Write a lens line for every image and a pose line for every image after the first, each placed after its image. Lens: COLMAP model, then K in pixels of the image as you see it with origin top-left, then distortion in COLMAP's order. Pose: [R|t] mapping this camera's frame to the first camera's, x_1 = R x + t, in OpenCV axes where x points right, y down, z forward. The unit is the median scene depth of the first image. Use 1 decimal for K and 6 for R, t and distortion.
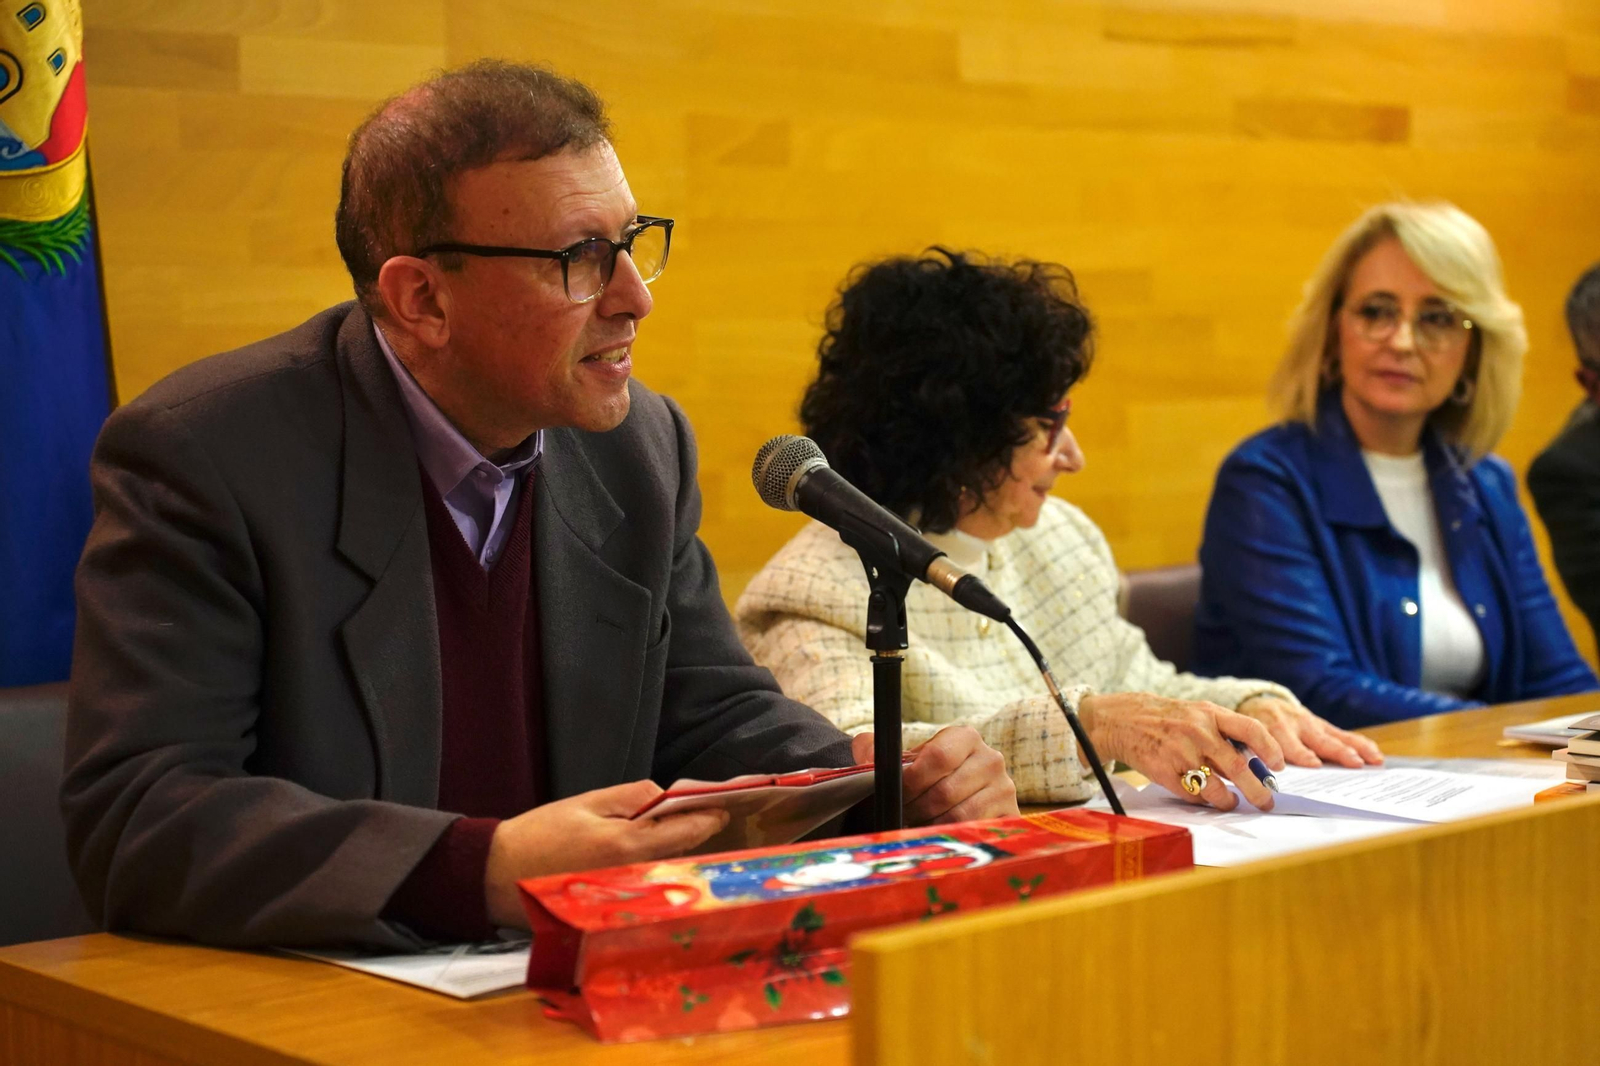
lens RADIAL K [[2989.6, 0, 815.5], [0, 2989.6, 527.7], [0, 0, 1]] dist [0.070755, 0.000000]
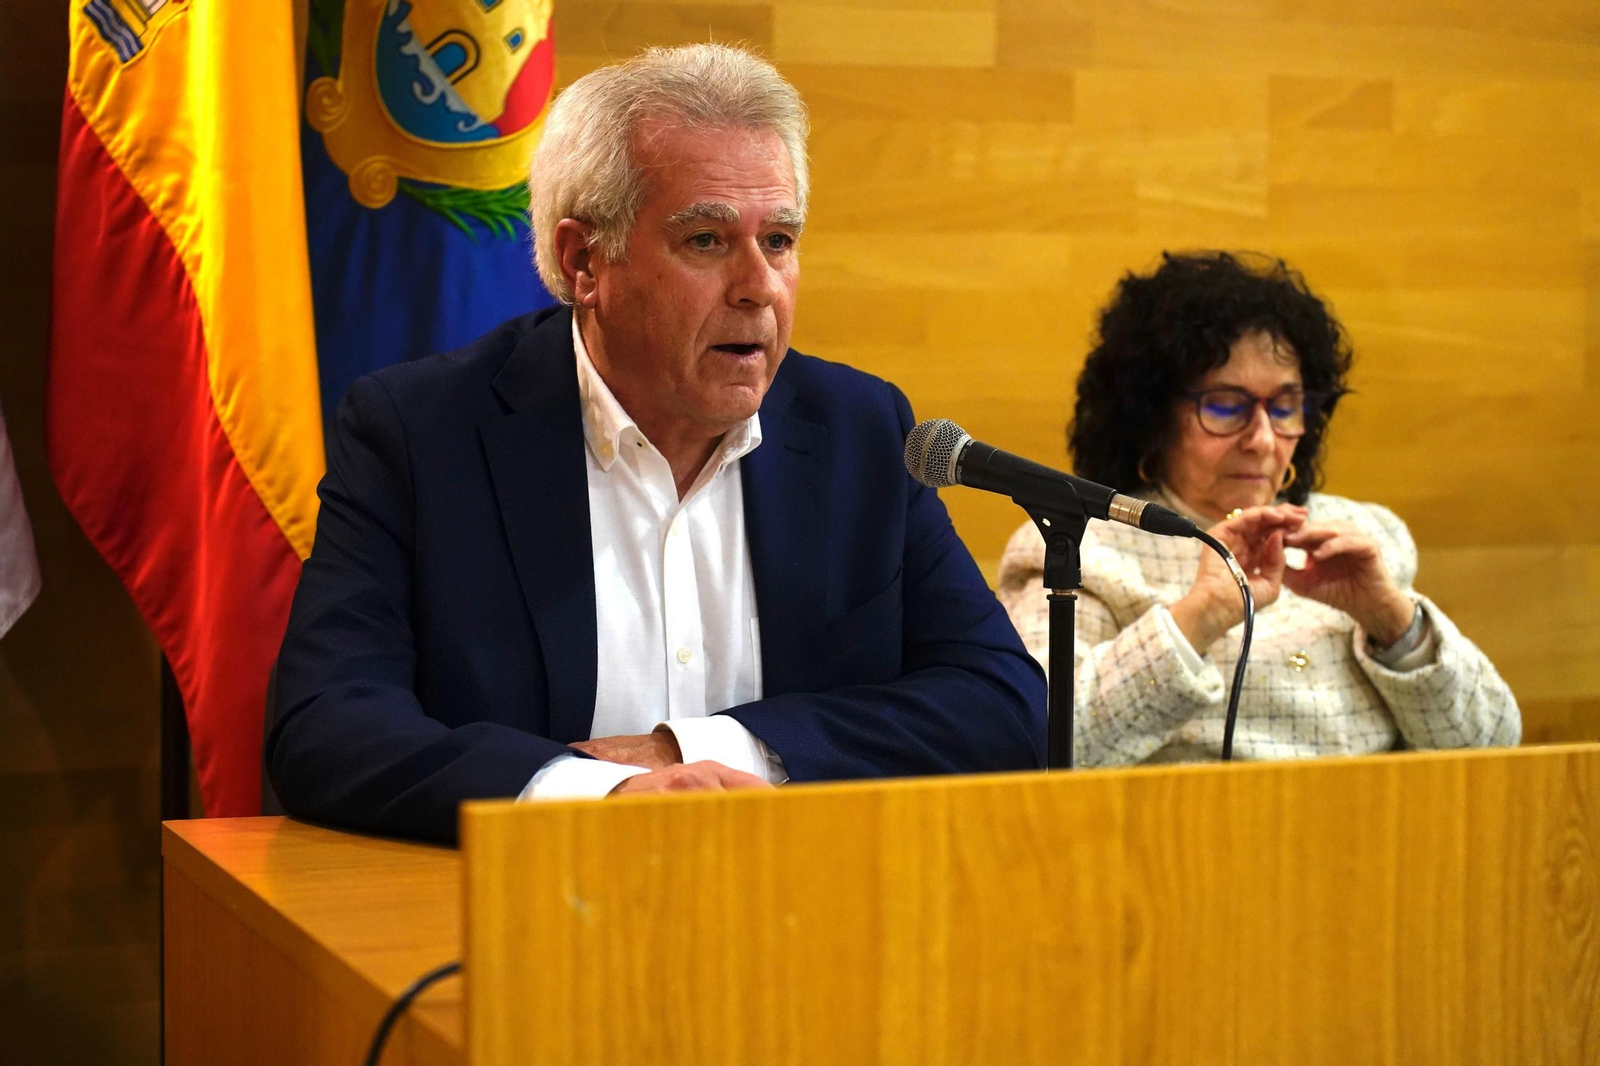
lens RADIAL K [[3448.3, 0, 828.1], [0, 3448.3, 543.5], [0, 0, 1]] dist [0.043547, 0.000000]
pose [[0.938293, 0.040467, -0.343465, 0.283012], [-0.038586, 0.999179, 0.012313, 0.004502], [0.343681, 0.001700, 0.939085, -0.115572]]
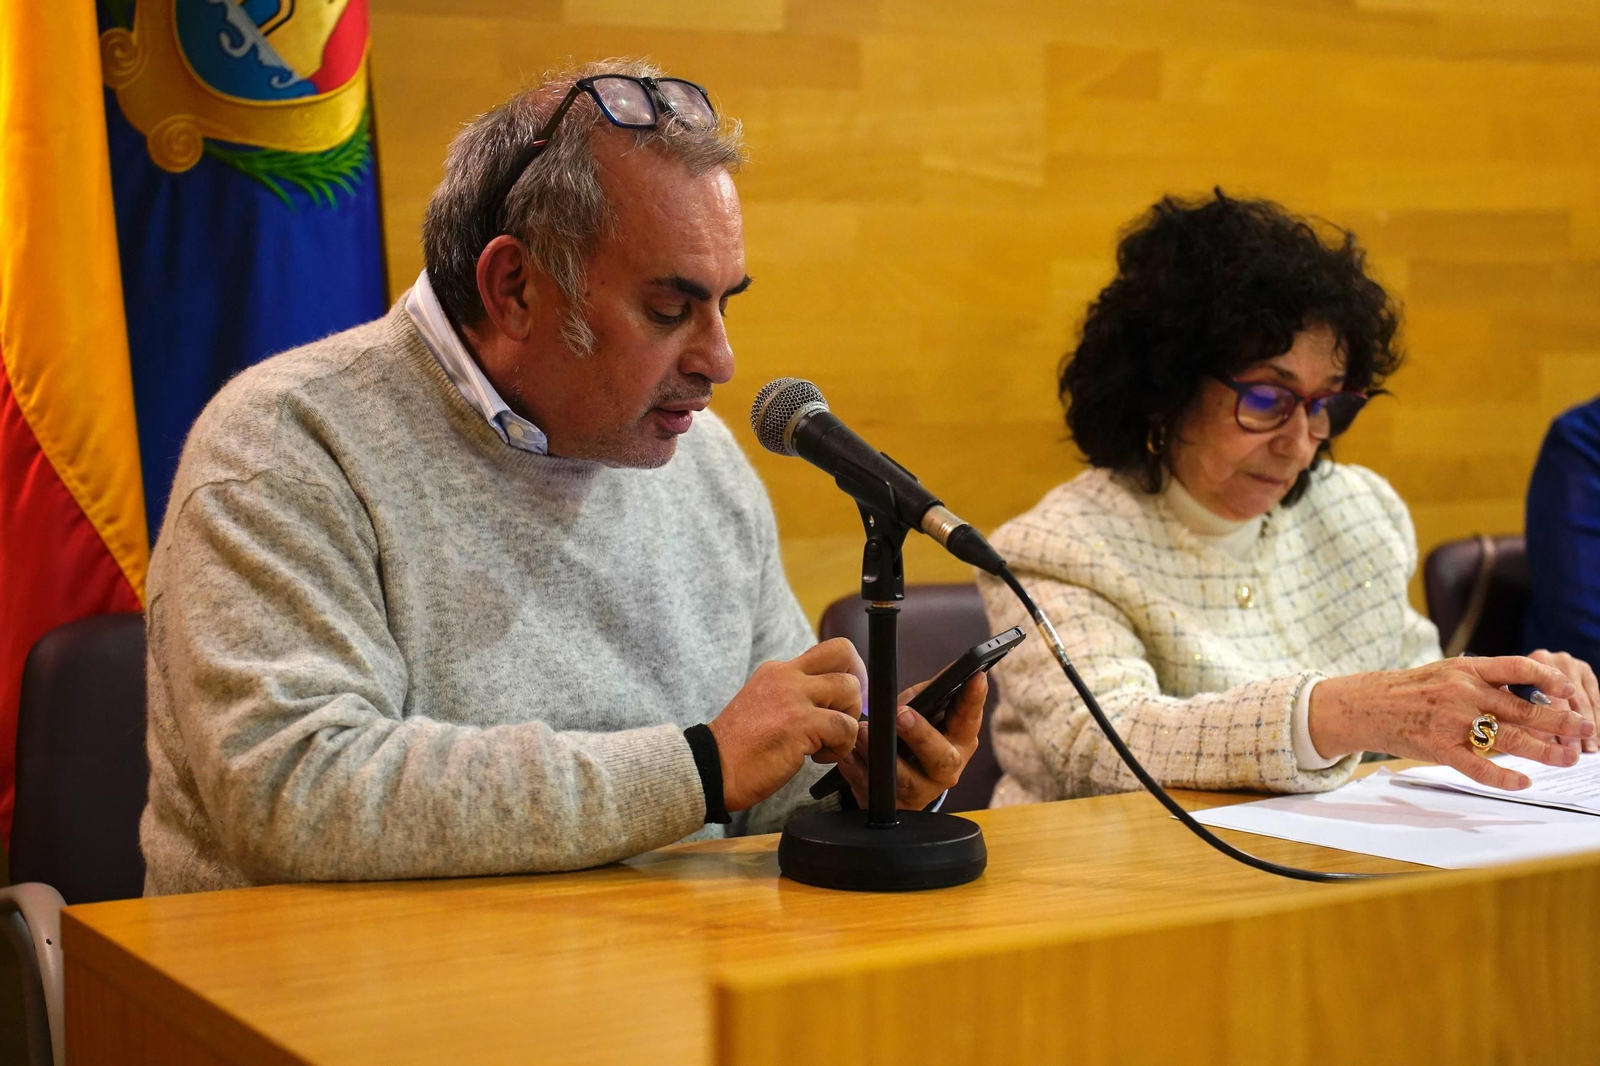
lens RADIAL K [[2971.7, 0, 813.6], [0, 2971.7, 547.9], [0, 0, 1]] dist [0.013698, 0.000000]
pose [[0.981609, 0.029028, -0.188680, 0.089892], [-0.024172, 0.999316, 0.027986, -0.004061], [0.189364, -0.022911, 0.981640, 0.076431]]
